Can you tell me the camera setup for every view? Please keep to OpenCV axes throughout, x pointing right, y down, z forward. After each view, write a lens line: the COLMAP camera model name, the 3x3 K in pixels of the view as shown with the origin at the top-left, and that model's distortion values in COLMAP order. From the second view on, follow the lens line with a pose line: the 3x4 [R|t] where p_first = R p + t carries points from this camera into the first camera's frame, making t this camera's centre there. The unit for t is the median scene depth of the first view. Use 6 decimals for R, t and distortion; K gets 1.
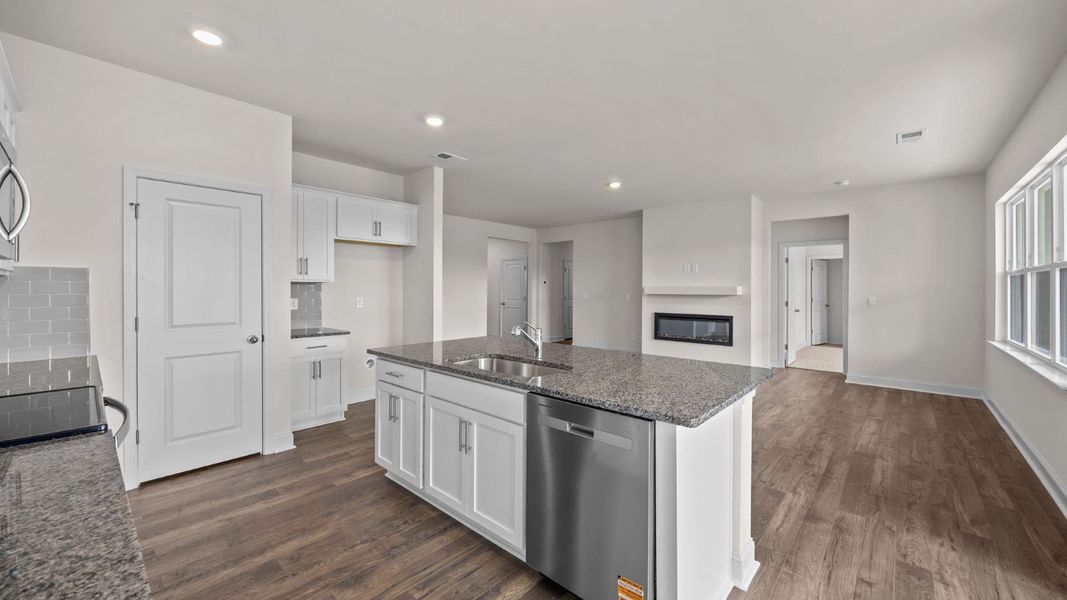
lens RADIAL K [[408.3, 0, 542.2], [0, 408.3, 292.6], [0, 0, 1]] dist [0.001013, -0.000768]
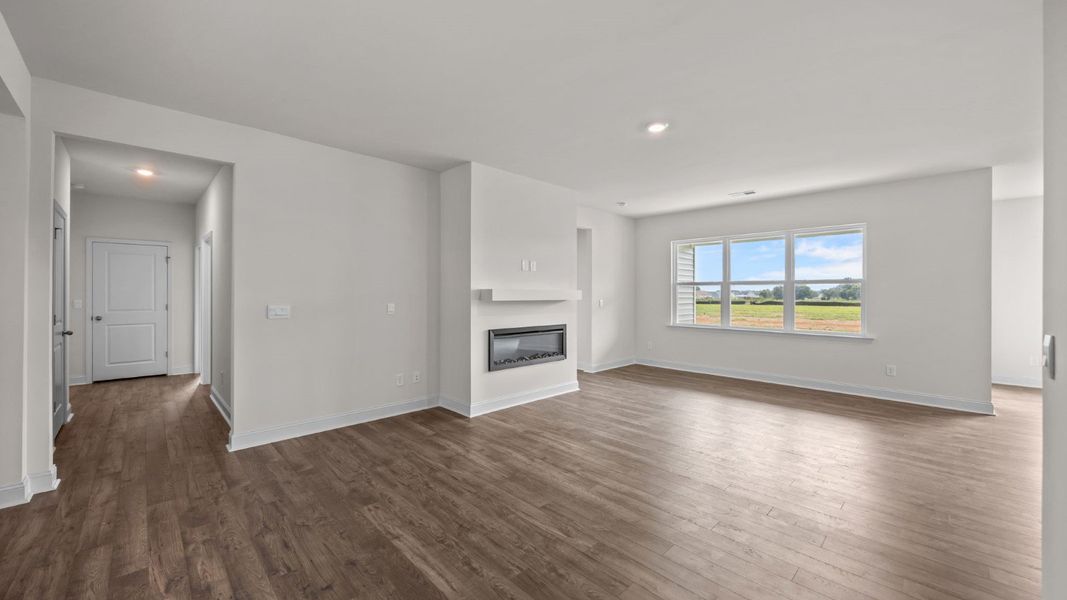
lens RADIAL K [[408.3, 0, 542.4], [0, 408.3, 292.1], [0, 0, 1]] dist [0.001013, -0.000768]
pose [[0.070646, 0.003019, 0.997497, -0.620269], [0.006380, 0.999974, -0.003478, -0.012766], [-0.997481, 0.006610, 0.070625, 1.523622]]
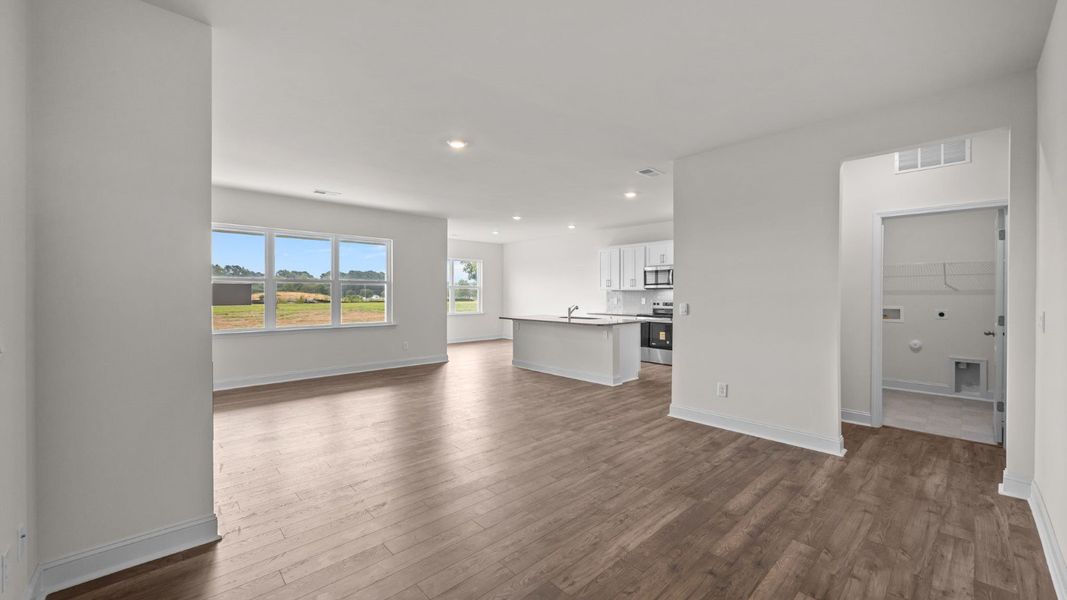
lens RADIAL K [[408.3, 0, 535.9], [0, 408.3, 297.7], [0, 0, 1]] dist [0.001013, -0.000768]
pose [[-0.995372, -0.005668, 0.095932, -0.035626], [-0.004024, 0.999842, 0.017320, -0.014468], [-0.096015, 0.016853, -0.995237, 2.267045]]
